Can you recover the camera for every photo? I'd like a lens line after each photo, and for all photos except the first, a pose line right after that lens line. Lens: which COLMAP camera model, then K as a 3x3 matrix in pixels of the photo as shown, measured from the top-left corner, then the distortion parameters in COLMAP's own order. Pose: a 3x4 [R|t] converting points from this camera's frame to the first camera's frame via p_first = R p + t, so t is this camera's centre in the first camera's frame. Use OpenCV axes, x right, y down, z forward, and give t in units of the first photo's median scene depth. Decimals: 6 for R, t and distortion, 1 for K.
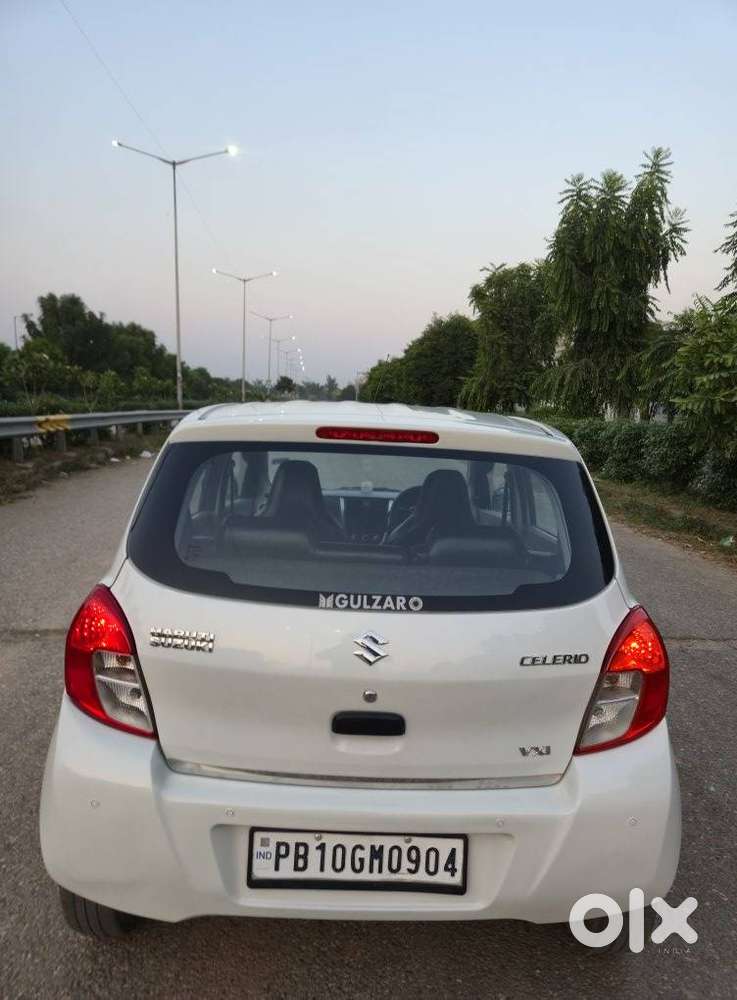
lens RADIAL K [[661.6, 0, 342.7], [0, 661.6, 515.9], [0, 0, 1]] dist [0.057048, -0.041092]
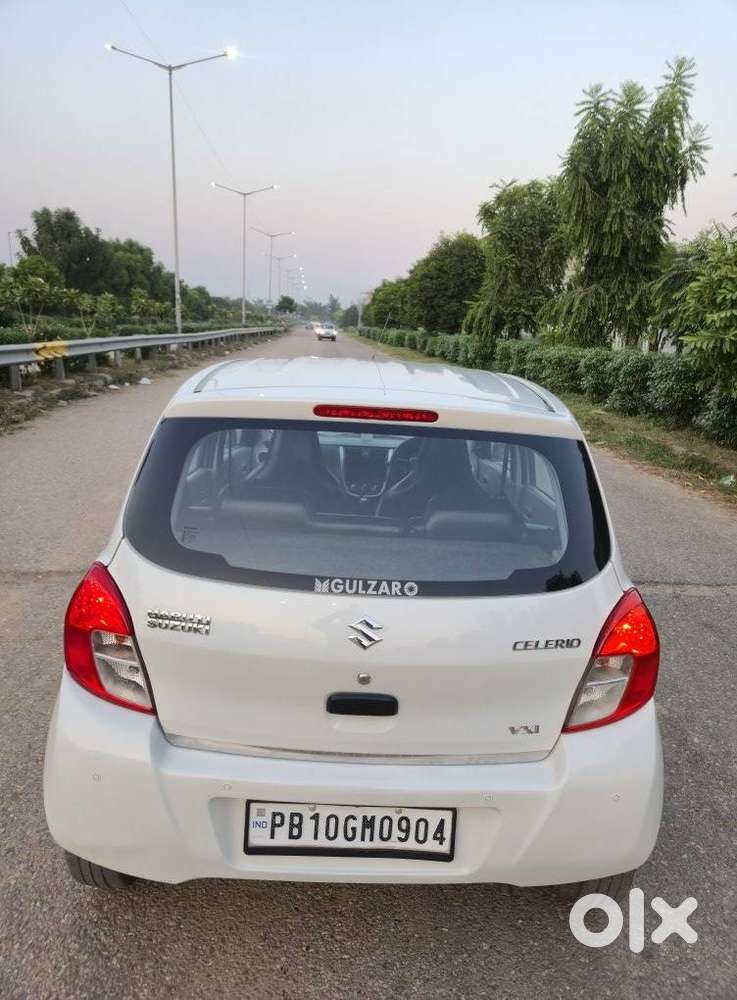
lens RADIAL K [[661.1, 0, 342.2], [0, 661.1, 501.7], [0, 0, 1]] dist [0.054722, -0.039355]
pose [[0.999926, 0.012052, -0.001670, 0.004540], [-0.011854, 0.995908, 0.089588, -0.065791], [0.002743, -0.089561, 0.995978, 0.008507]]
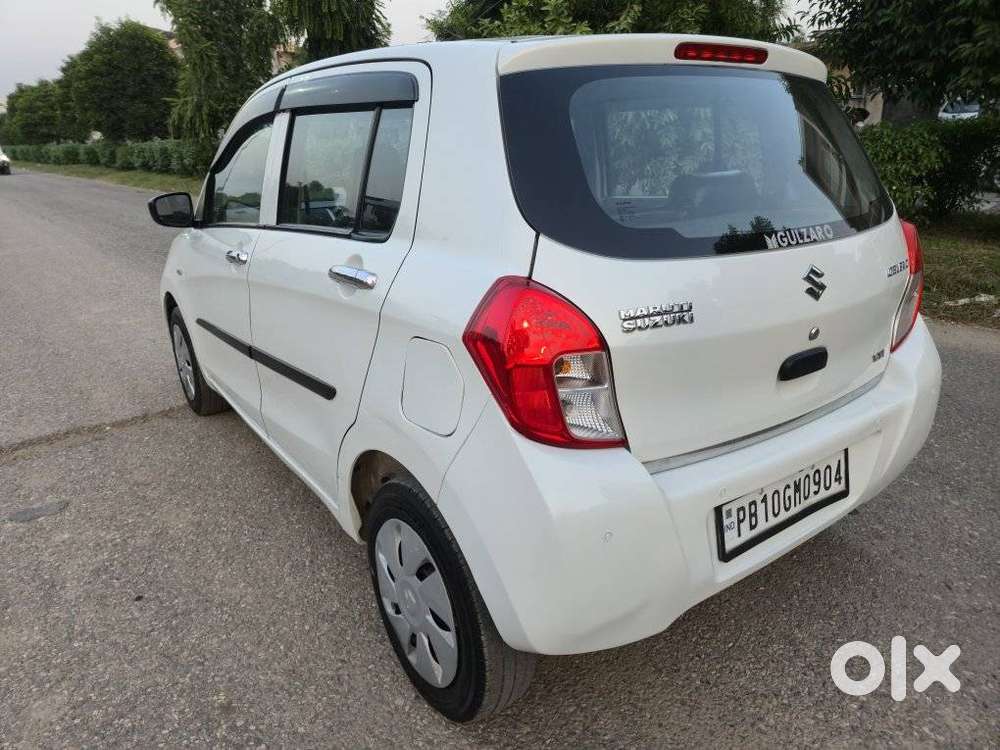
lens RADIAL K [[673.9, 0, 496.9], [0, 673.9, 376.6], [0, 0, 1]] dist [0.074265, -0.064815]
pose [[0.826760, -0.240894, 0.508369, -0.624312], [0.144507, 0.964296, 0.221926, 0.034441], [-0.543679, -0.110016, 0.832052, 0.308656]]
